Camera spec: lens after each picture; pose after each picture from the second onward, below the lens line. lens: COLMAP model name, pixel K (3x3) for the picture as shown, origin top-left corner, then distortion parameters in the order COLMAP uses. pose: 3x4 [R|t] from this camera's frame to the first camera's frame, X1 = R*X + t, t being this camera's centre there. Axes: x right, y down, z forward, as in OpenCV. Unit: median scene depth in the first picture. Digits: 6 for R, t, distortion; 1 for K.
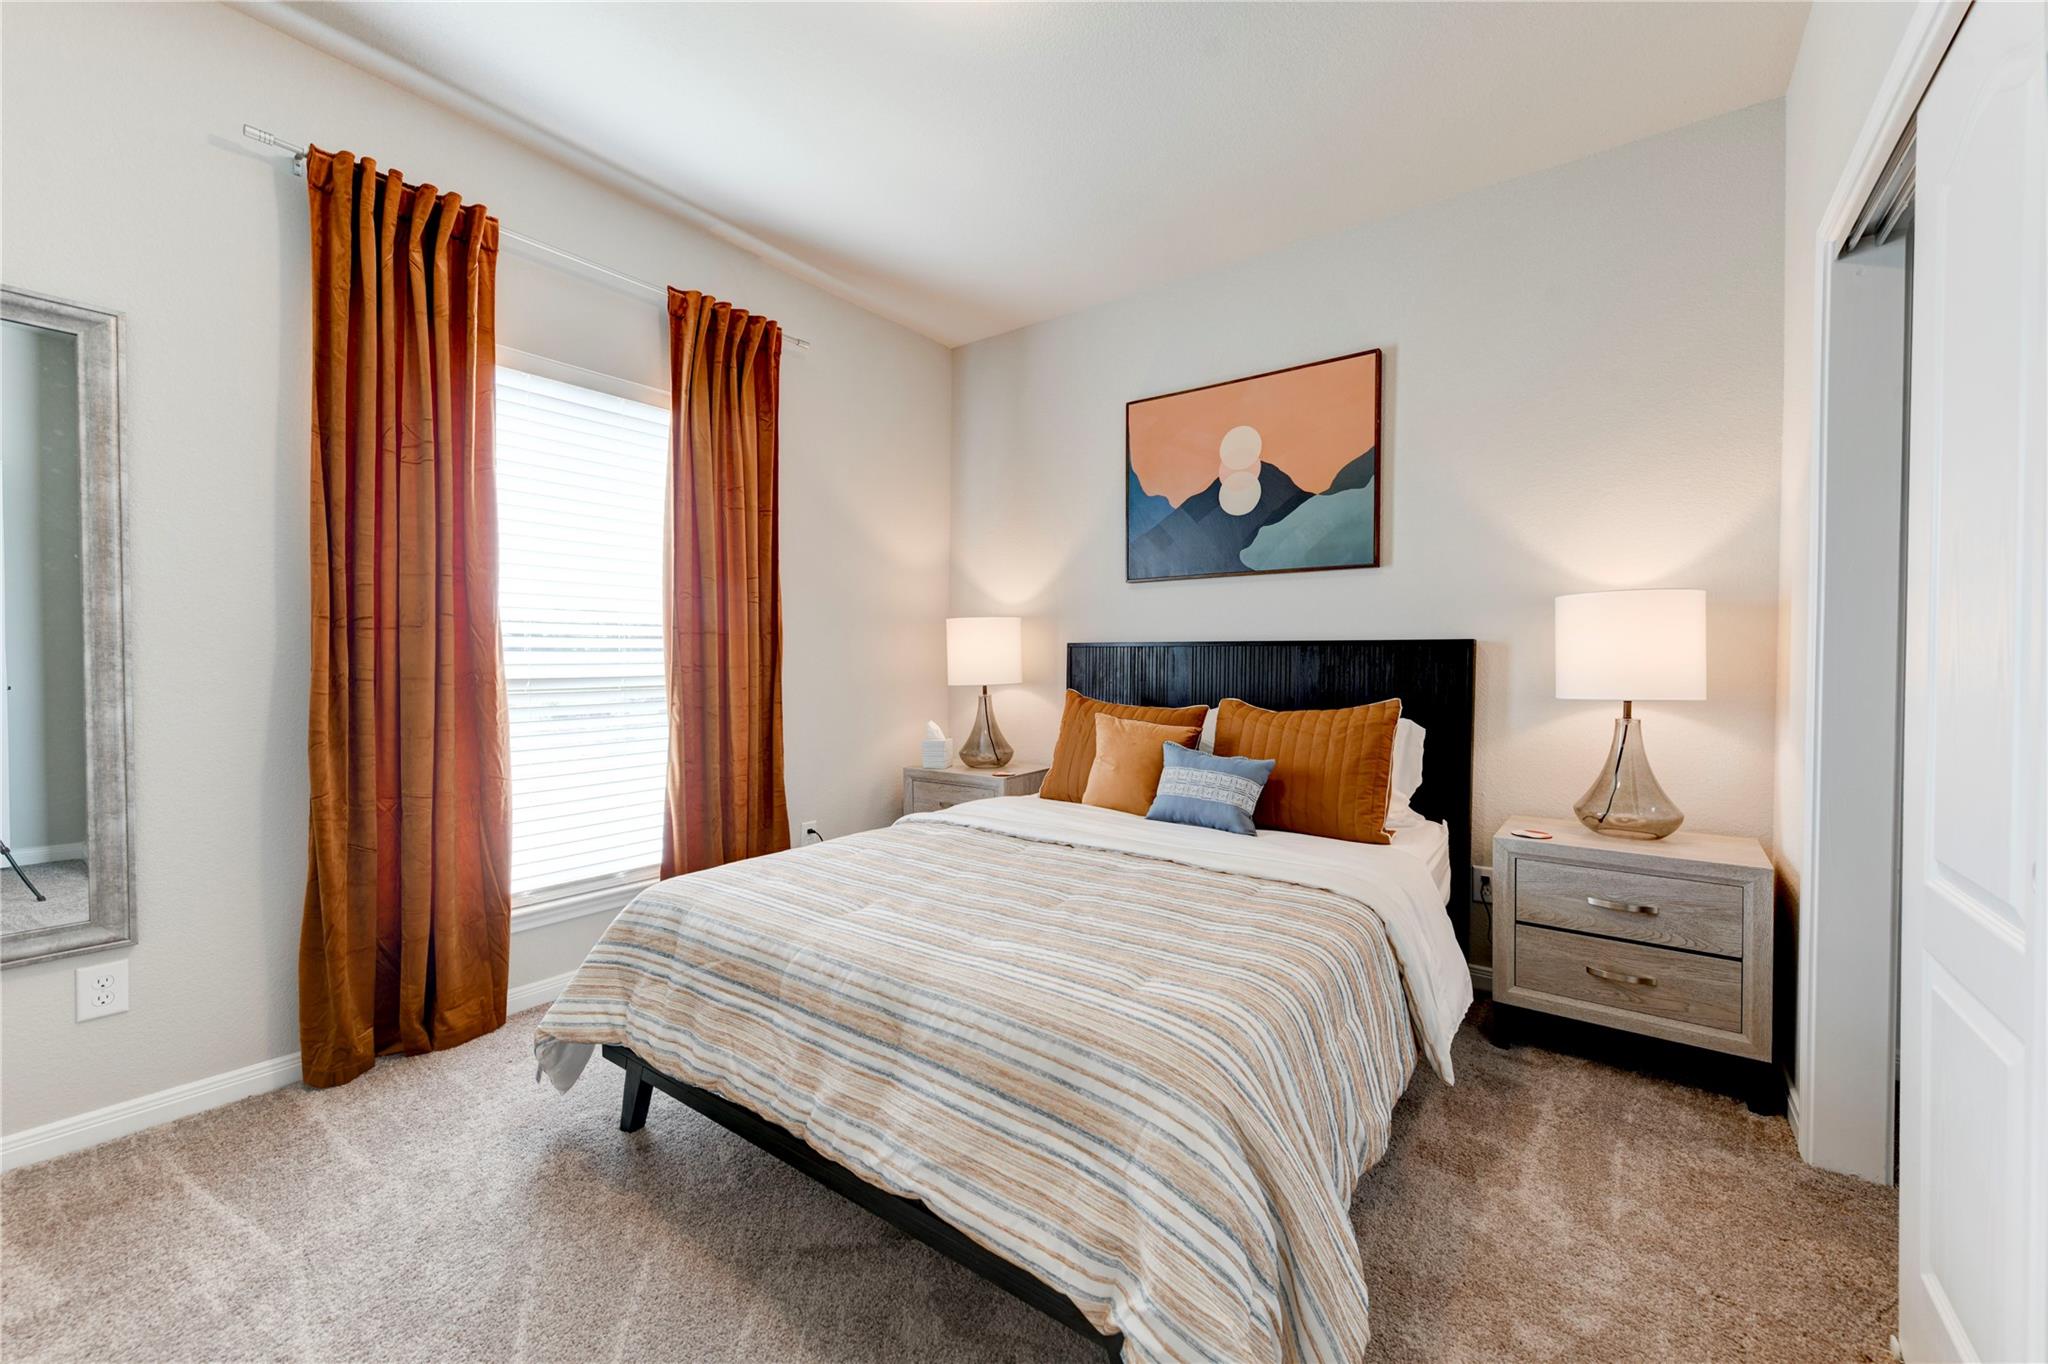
lens RADIAL K [[803.5, 0, 1032.1], [0, 803.5, 675.3], [0, 0, 1]] dist [0.008405, -0.002564]
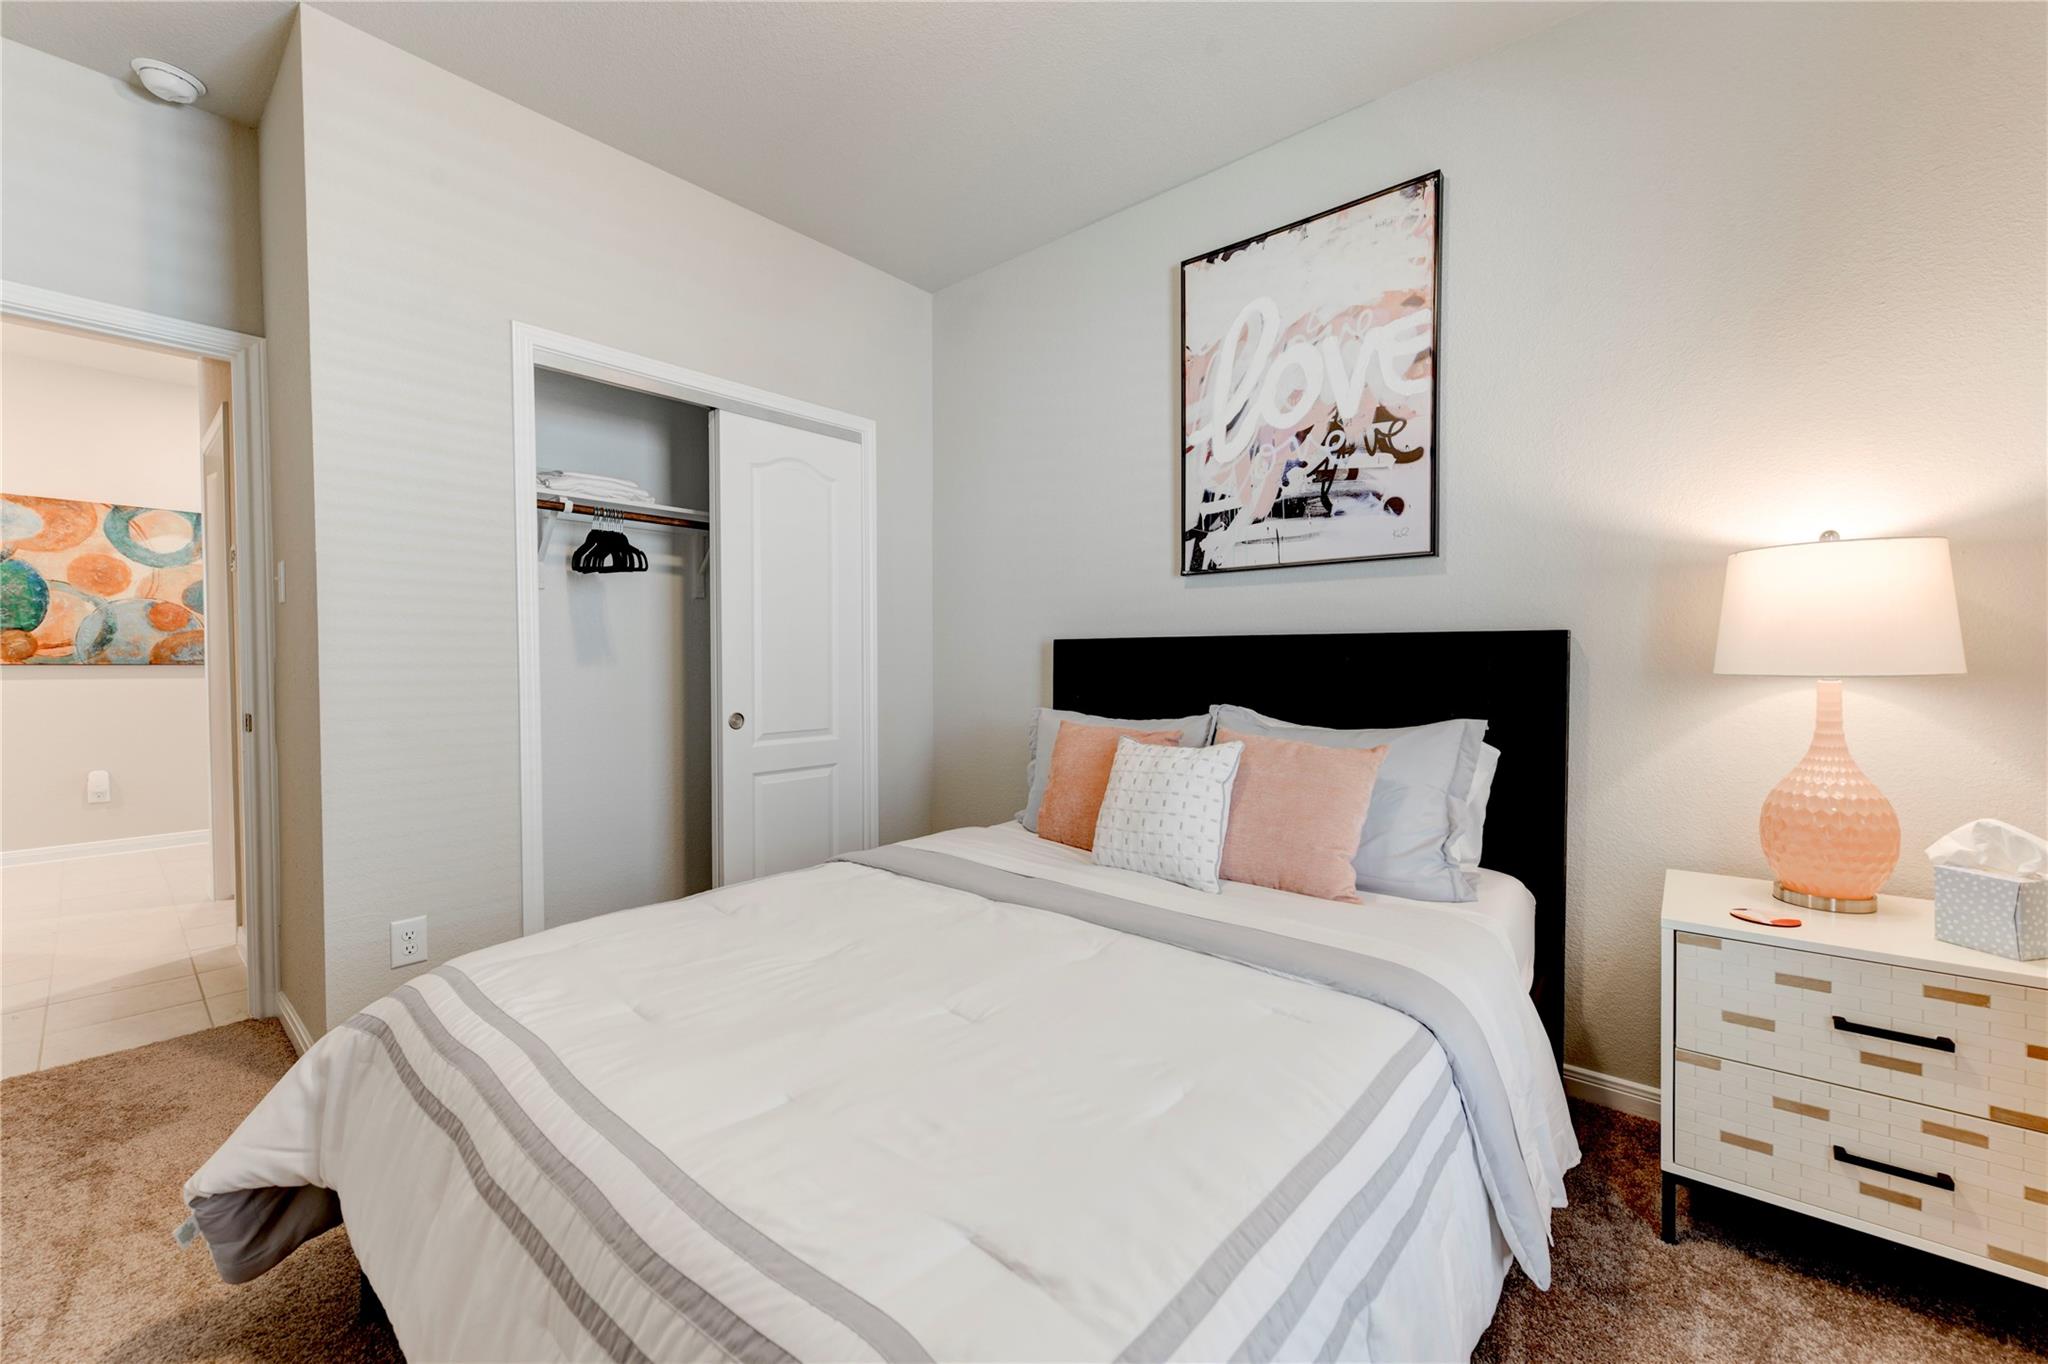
lens RADIAL K [[800.3, 0, 1032.1], [0, 800.3, 675.2], [0, 0, 1]] dist [0.008279, -0.002692]
pose [[0.998560, -0.000411, -0.053650, 0.098615], [0.000250, 0.999995, -0.003008, -0.001831], [0.053651, 0.002990, 0.998555, 0.242293]]
